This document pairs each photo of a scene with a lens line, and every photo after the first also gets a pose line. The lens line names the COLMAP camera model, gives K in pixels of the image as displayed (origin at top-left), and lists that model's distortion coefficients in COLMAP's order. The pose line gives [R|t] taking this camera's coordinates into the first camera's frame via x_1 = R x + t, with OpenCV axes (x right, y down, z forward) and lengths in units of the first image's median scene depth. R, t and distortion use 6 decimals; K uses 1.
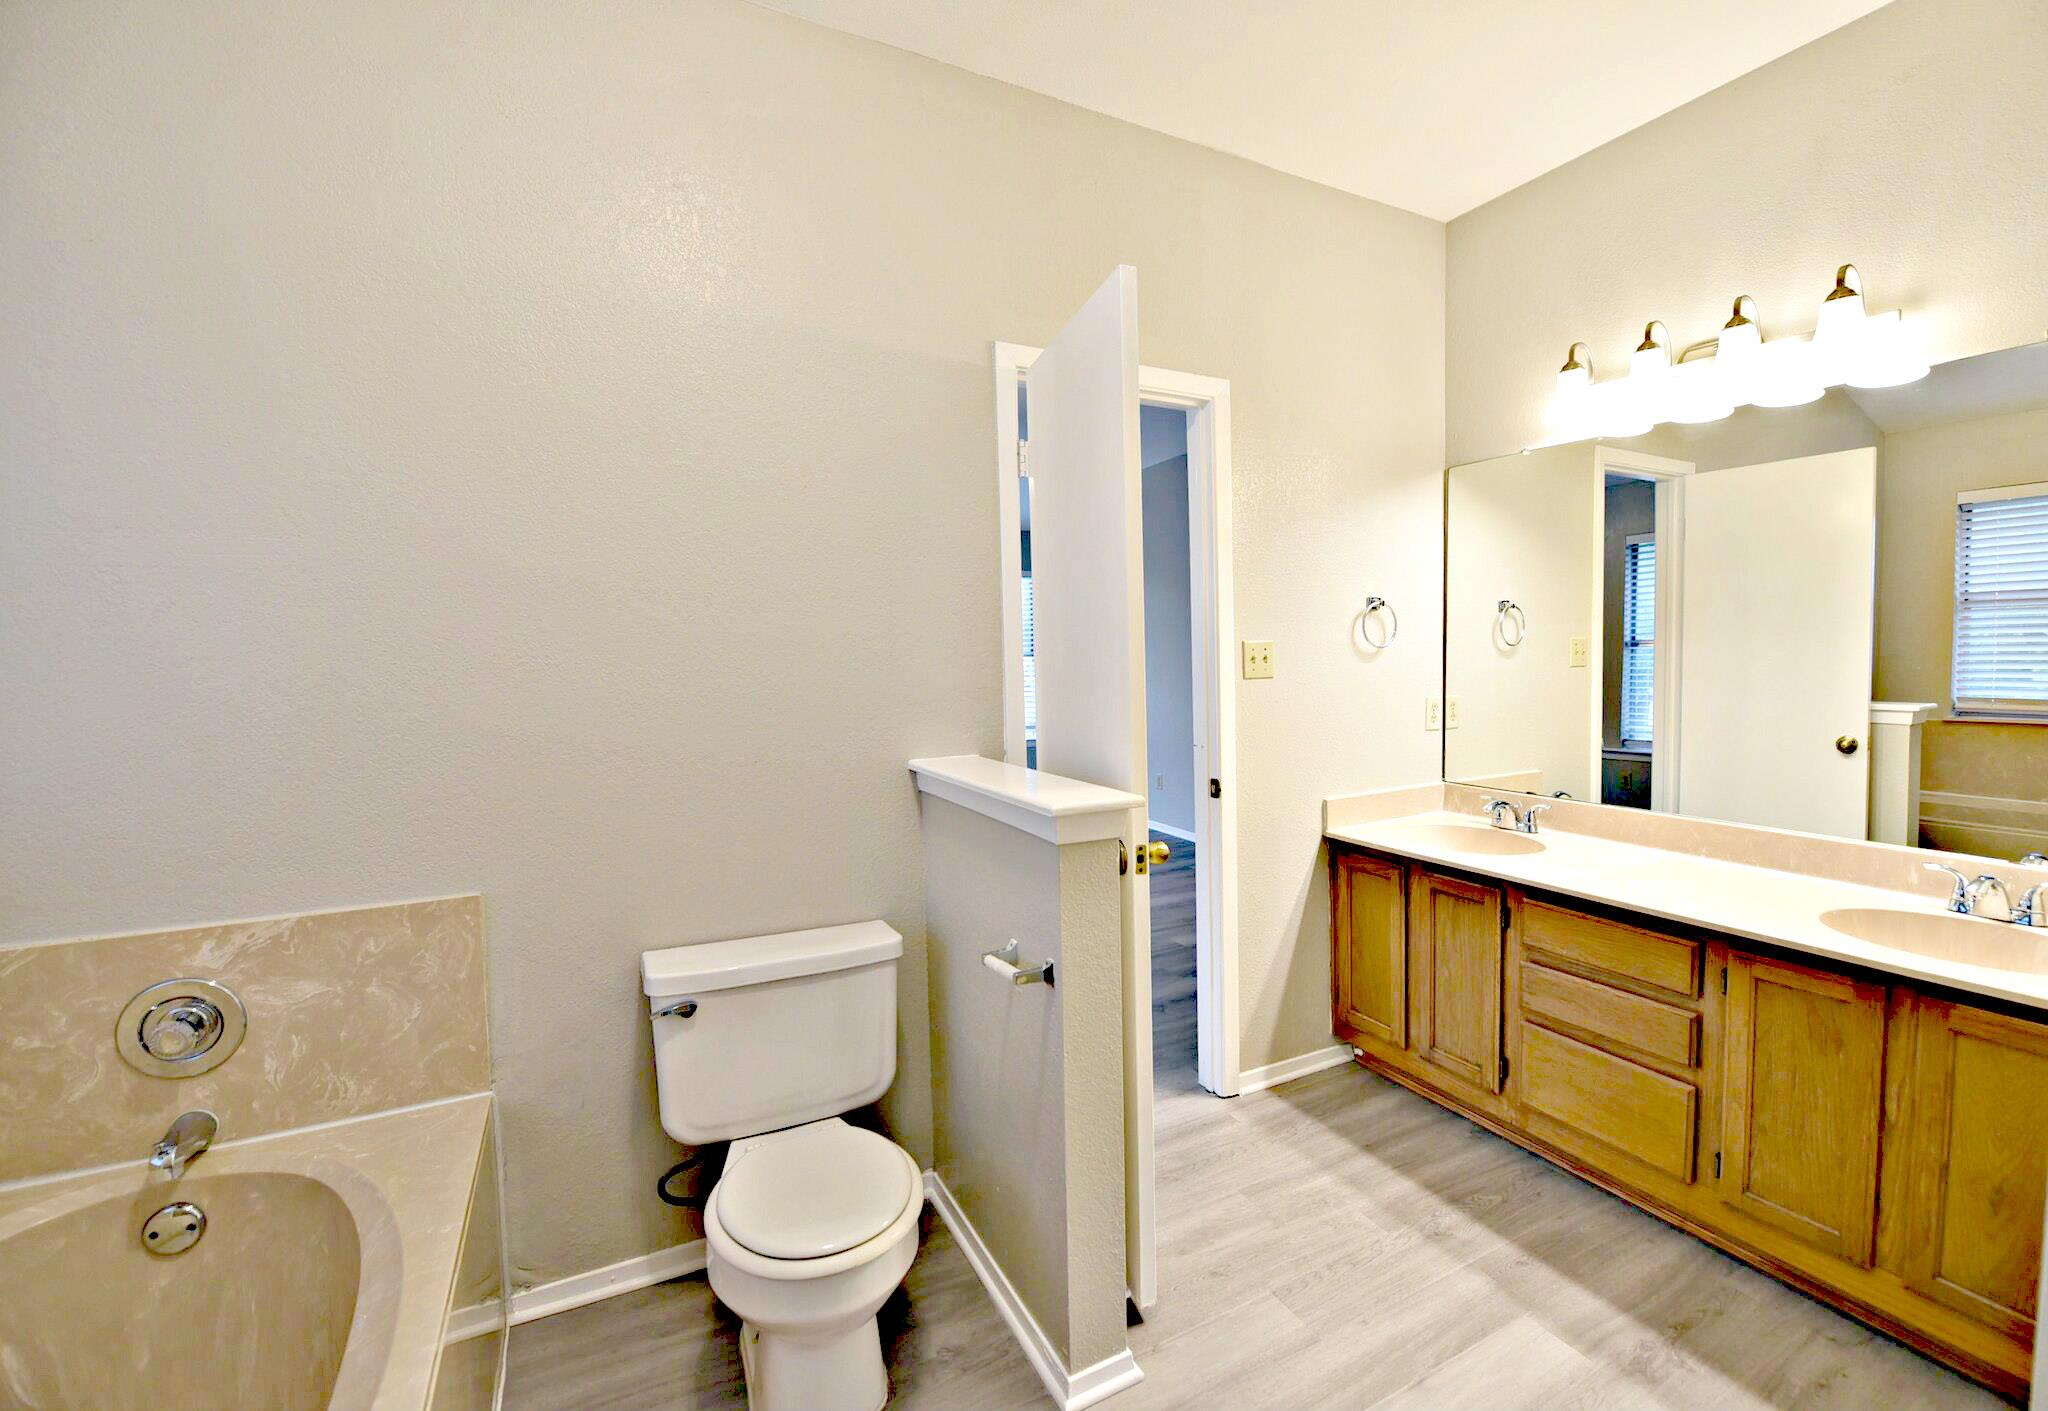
lens RADIAL K [[867.5, 0, 1062.9], [0, 867.5, 703.7], [0, 0, 1]] dist [-0.013859, -0.003174]
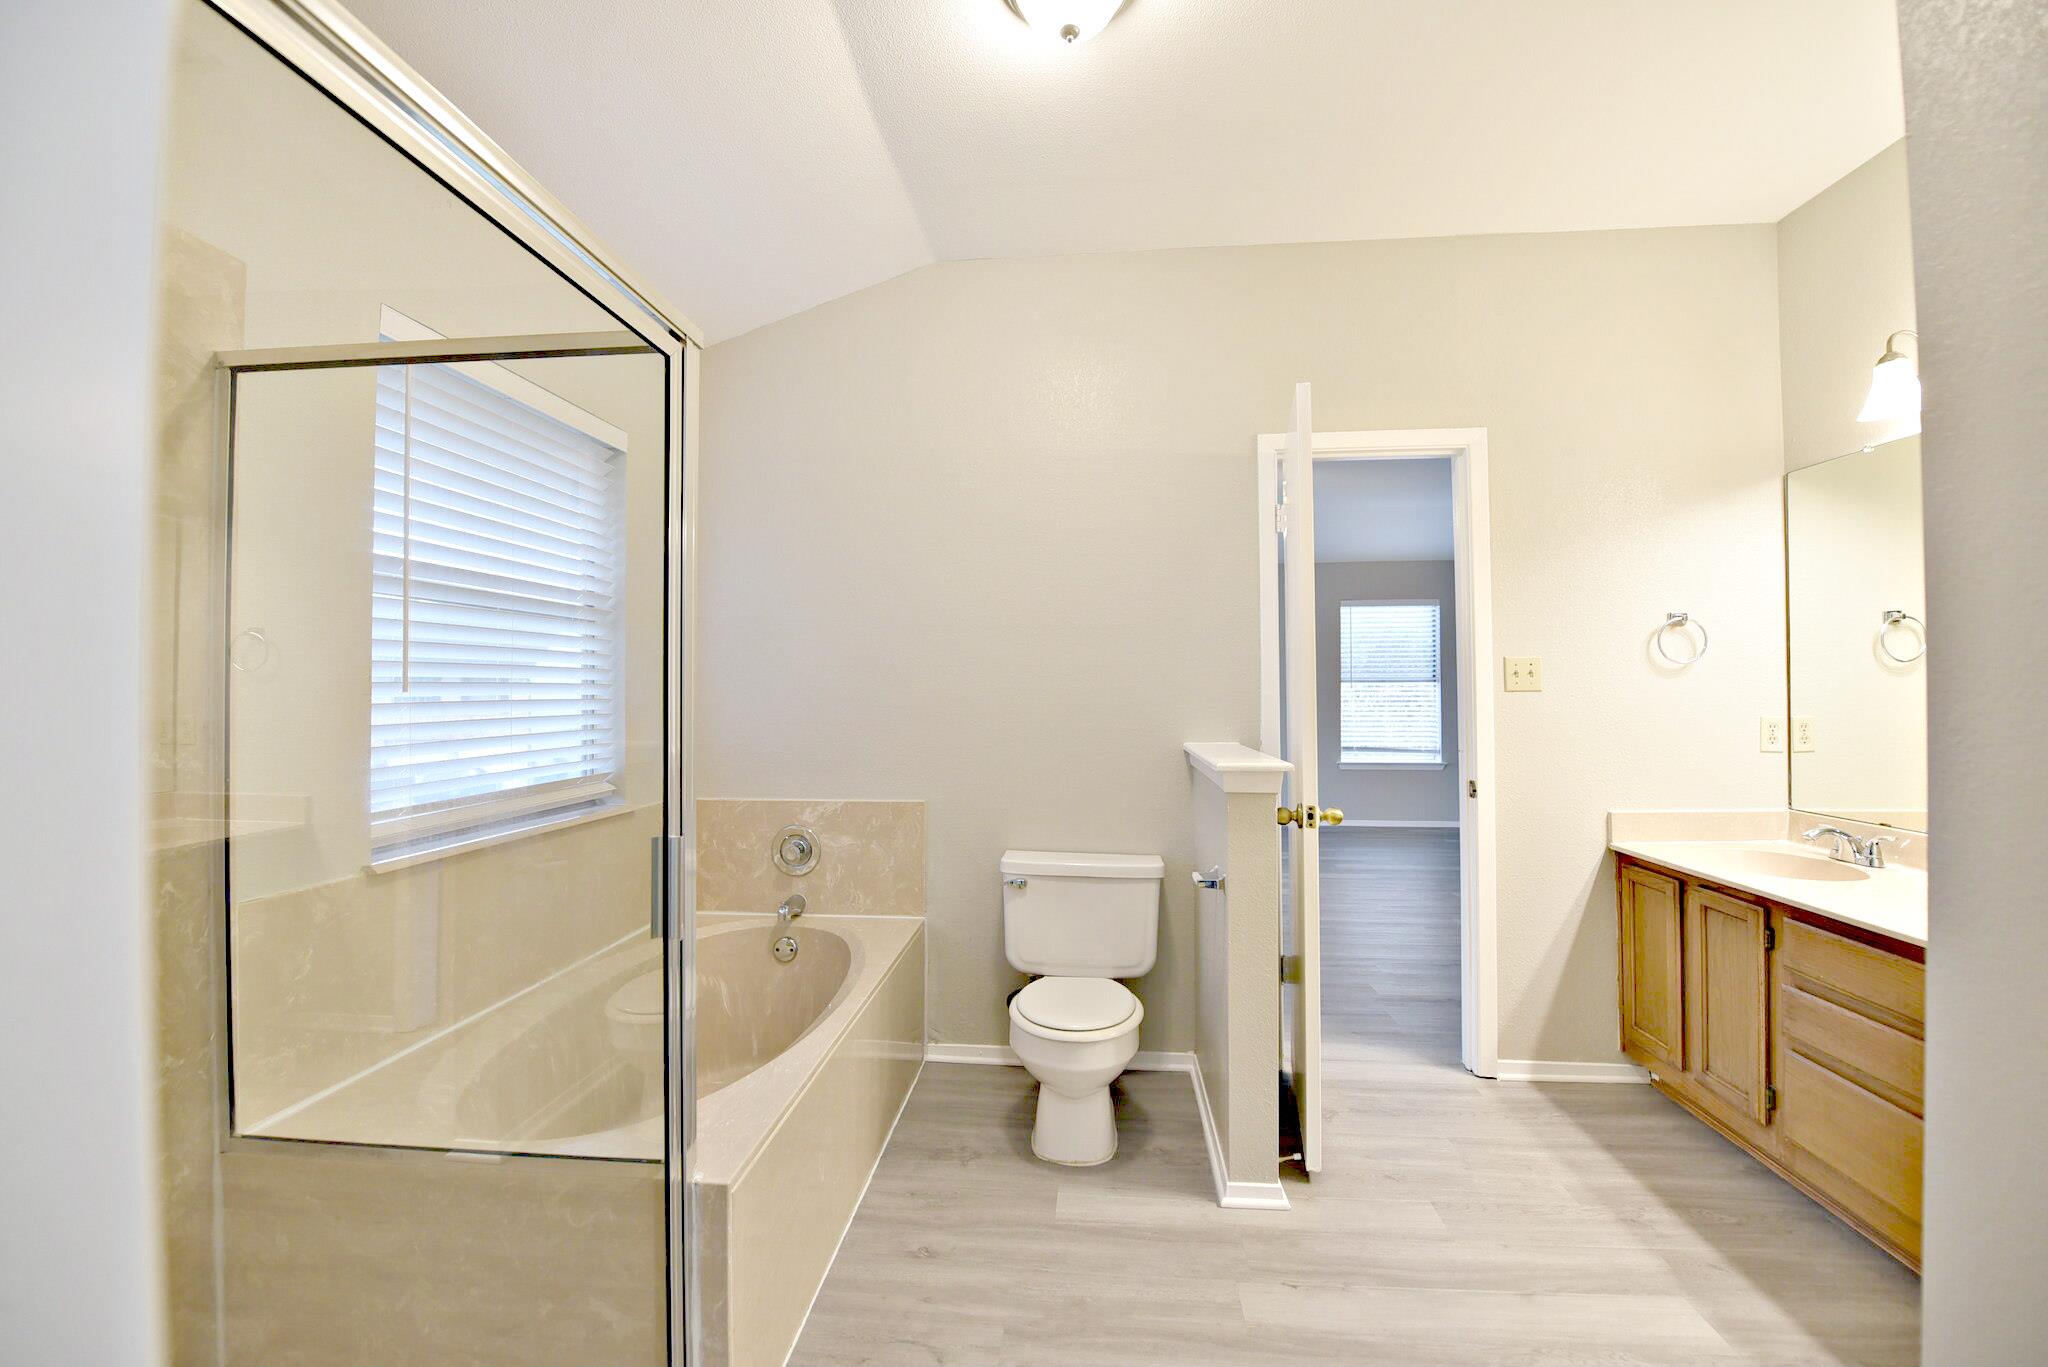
lens RADIAL K [[813.2, 0, 1028.2], [0, 813.2, 680.9], [0, 0, 1]] dist [-0.011962, -0.000474]
pose [[0.839606, 0.006938, -0.543151, 0.300818], [-0.040243, 0.997965, -0.049460, 0.038599], [0.541703, 0.063385, 0.838177, -0.218089]]
